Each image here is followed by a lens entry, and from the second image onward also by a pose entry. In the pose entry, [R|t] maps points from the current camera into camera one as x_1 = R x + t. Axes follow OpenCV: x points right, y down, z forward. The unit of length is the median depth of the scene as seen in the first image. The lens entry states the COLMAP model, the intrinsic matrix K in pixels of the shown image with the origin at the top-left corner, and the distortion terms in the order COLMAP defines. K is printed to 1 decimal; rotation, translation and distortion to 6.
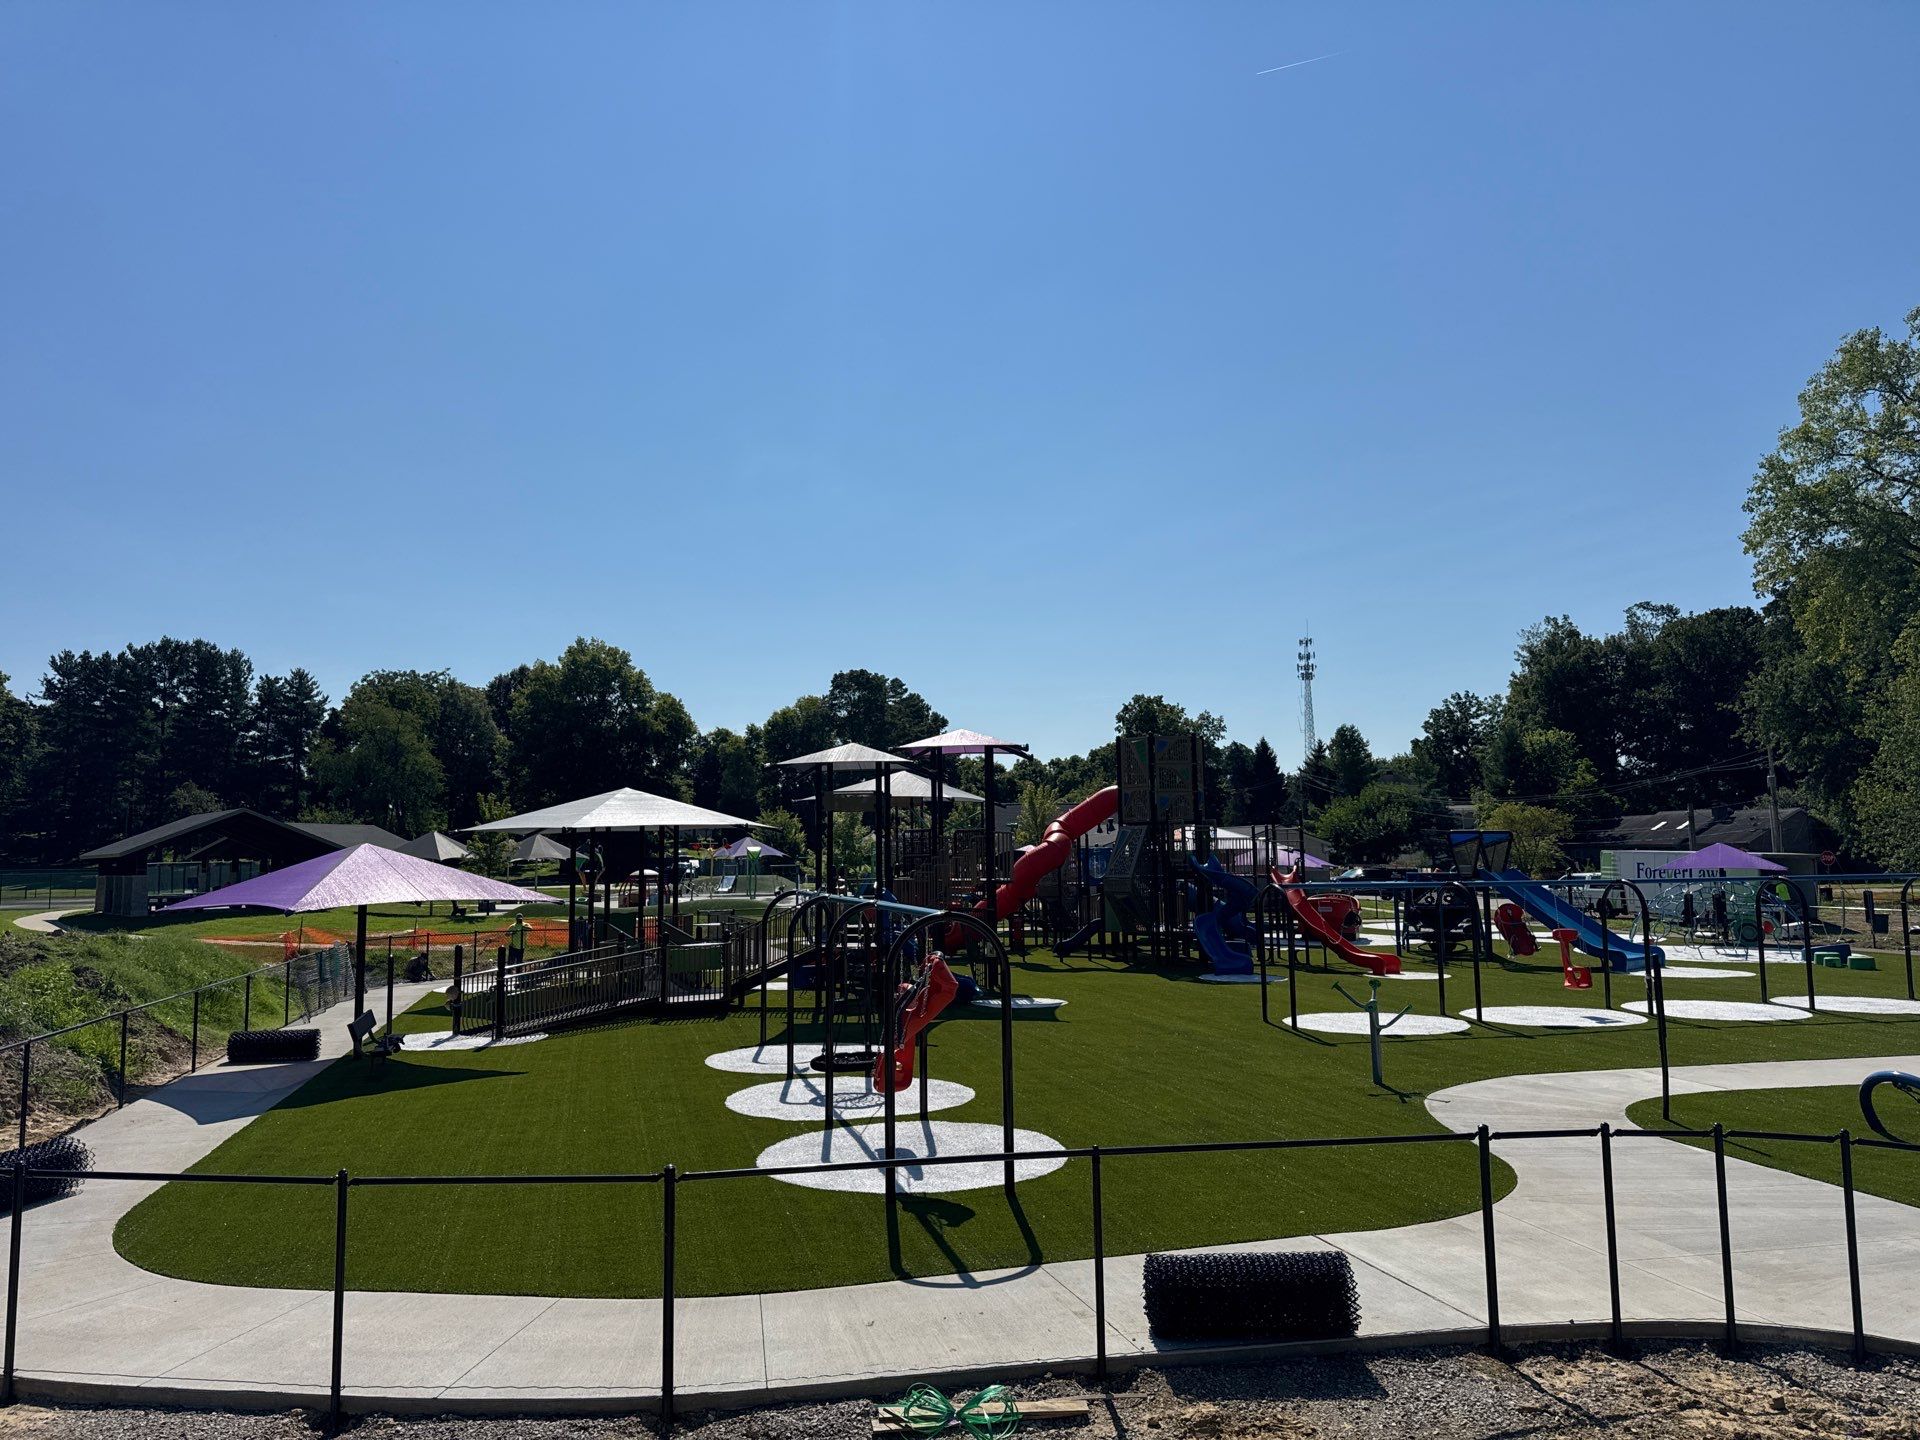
lens RADIAL K [[1355.2, 0, 943.2], [0, 1355.2, 719.2], [0, 0, 1]] dist [0.028059, -0.032930]
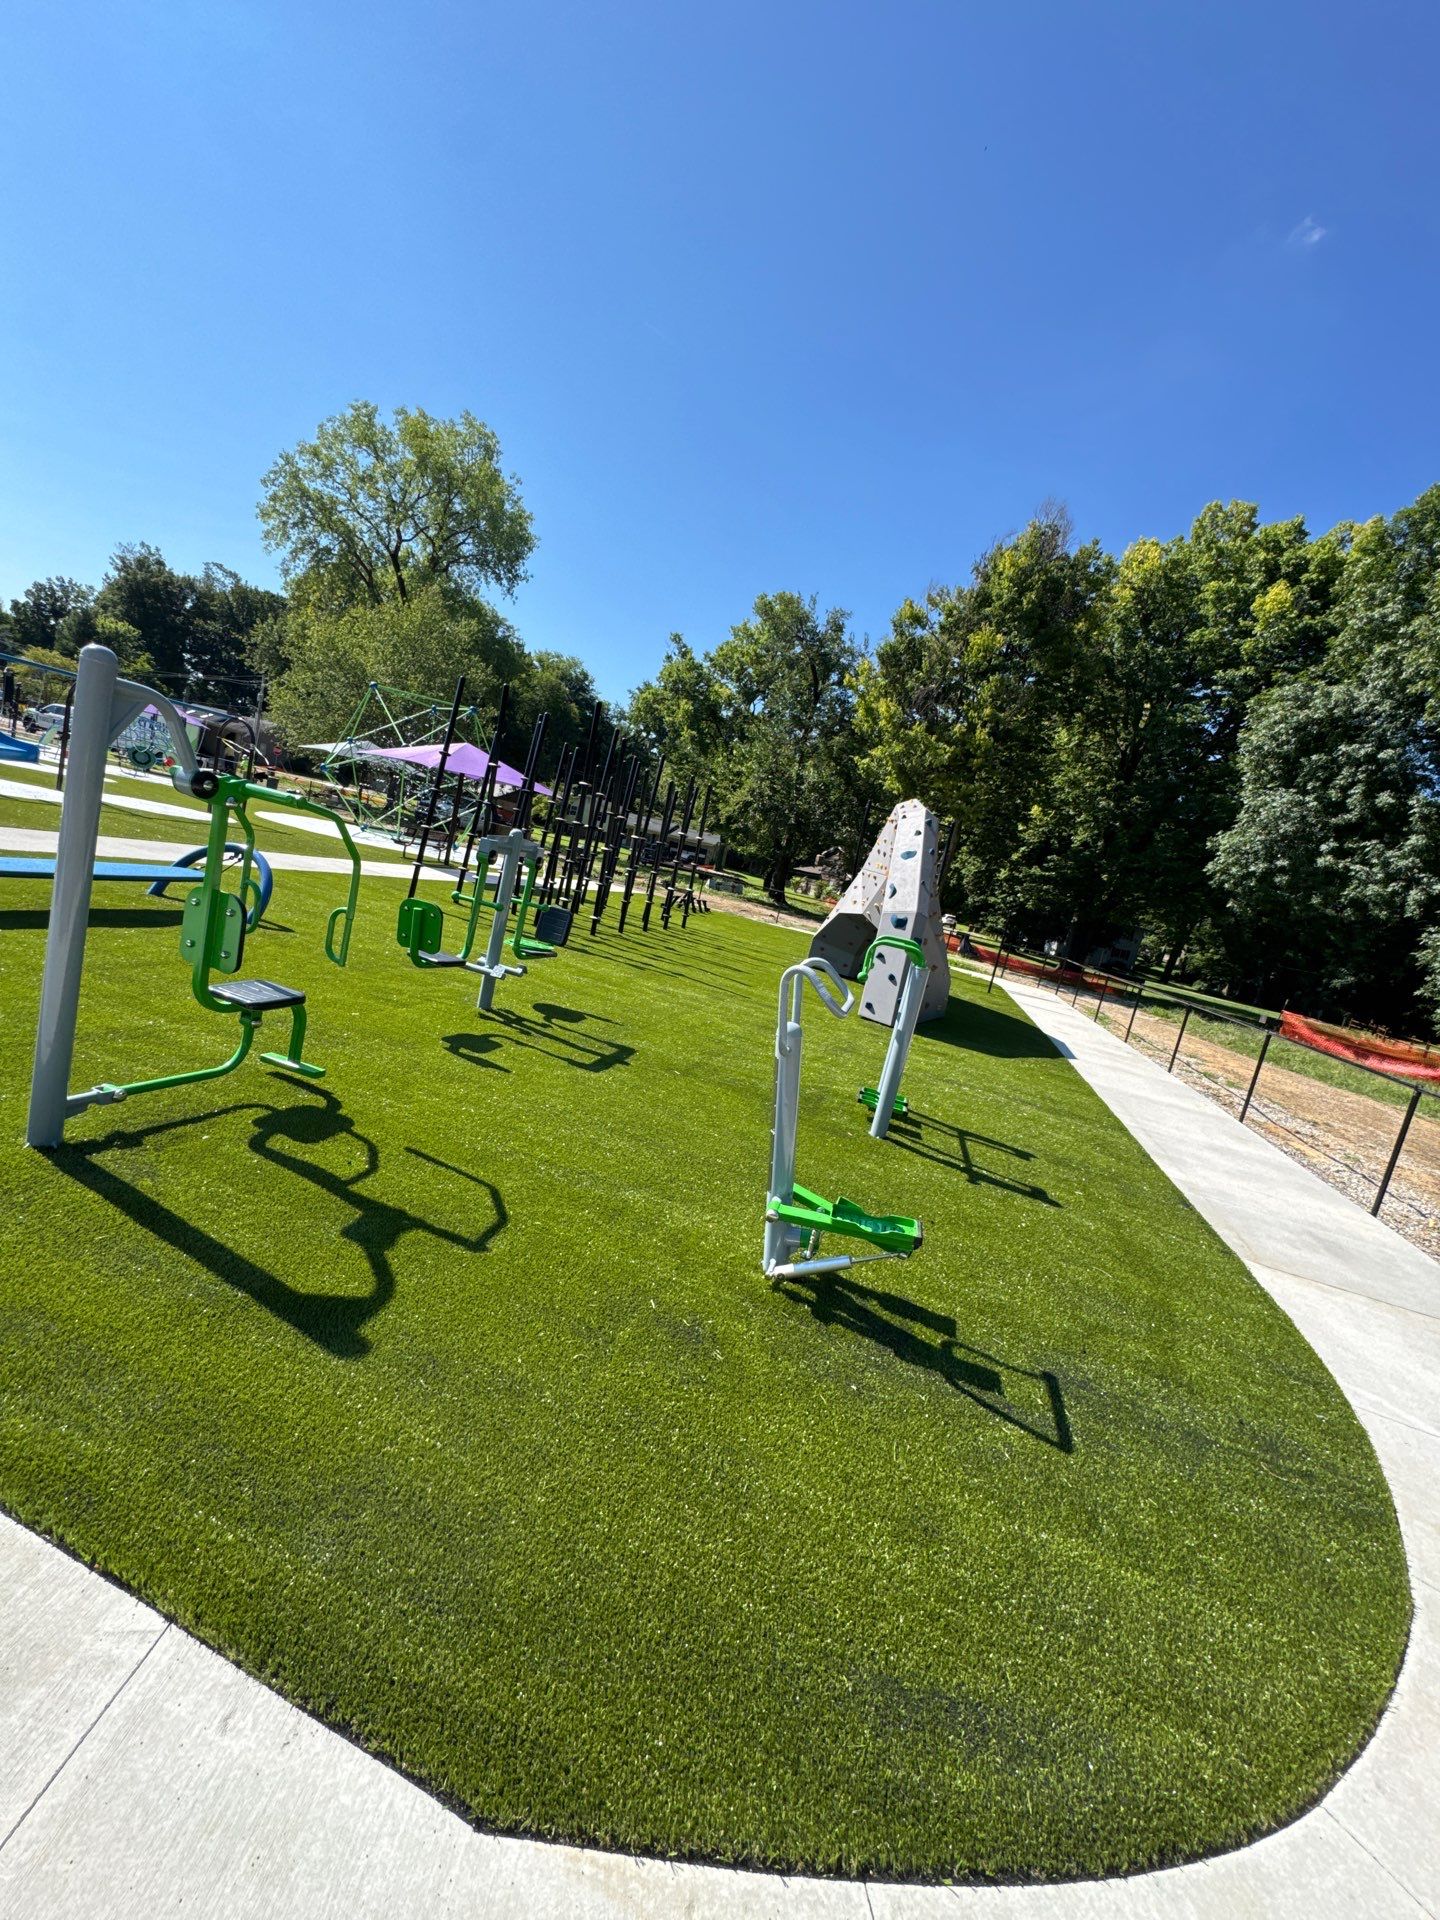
lens RADIAL K [[762.6, 0, 721.4], [0, 762.6, 961.8], [0, 0, 1]] dist [-0.006713, 0.001450]
pose [[0.474524, 0.005144, 0.880227, 0.099352], [-0.313178, 0.935538, 0.163365, 0.021888], [-0.822646, -0.353188, 0.445547, 0.074716]]
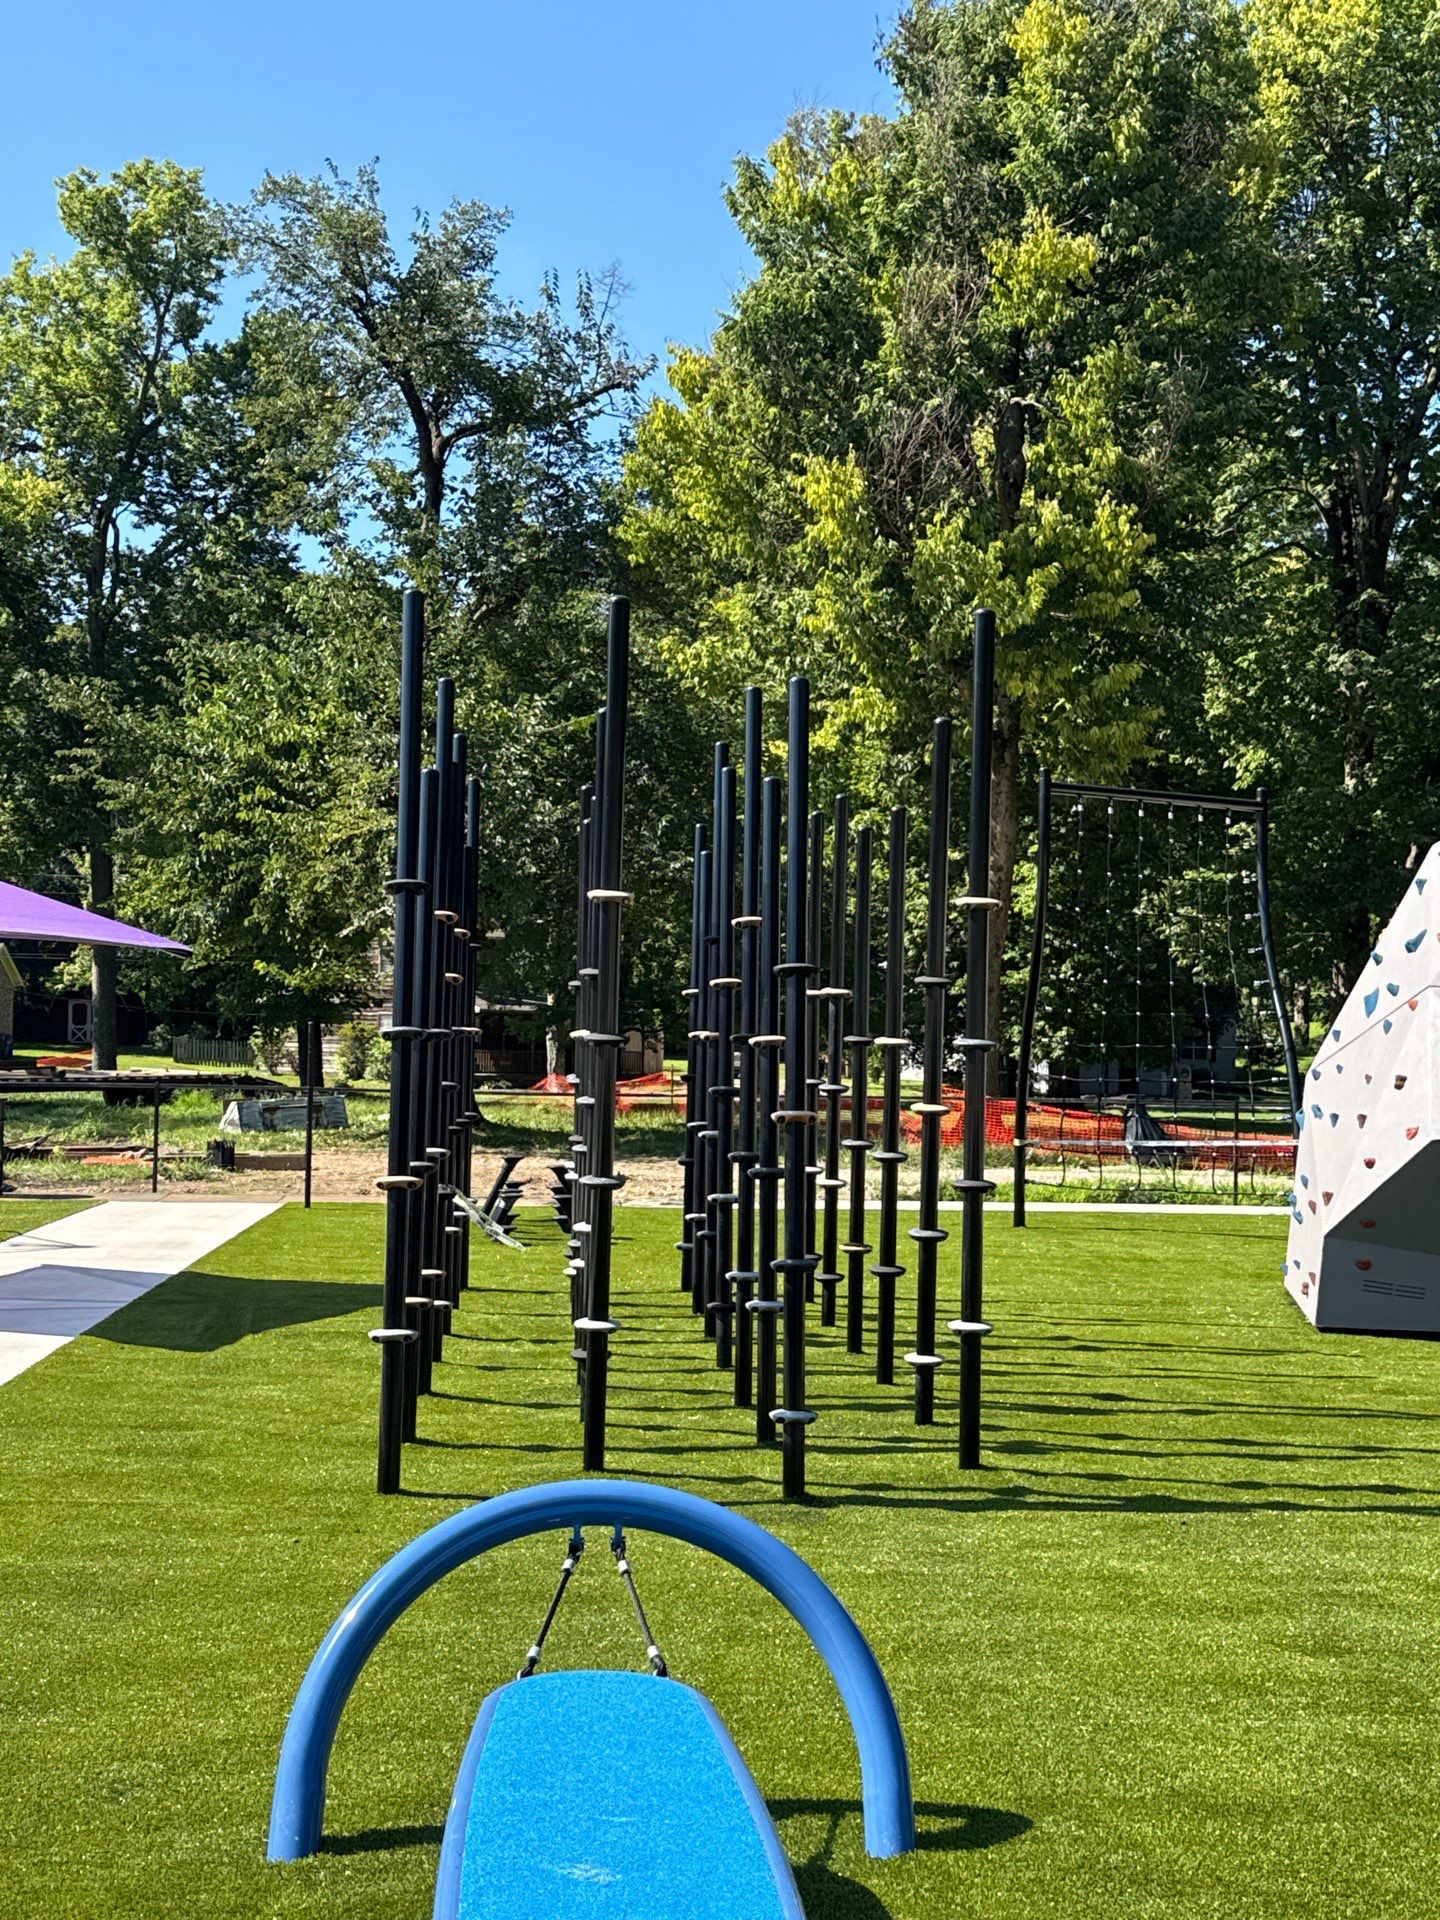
lens RADIAL K [[2356.7, 0, 713.5], [0, 2356.7, 973.0], [0, 0, 1]] dist [0.081200, 0.000000]
pose [[0.146475, 0.042122, 0.988317, 0.090213], [-0.120703, 0.992389, -0.024407, 0.030441], [-0.981823, -0.115718, 0.150445, 0.165620]]
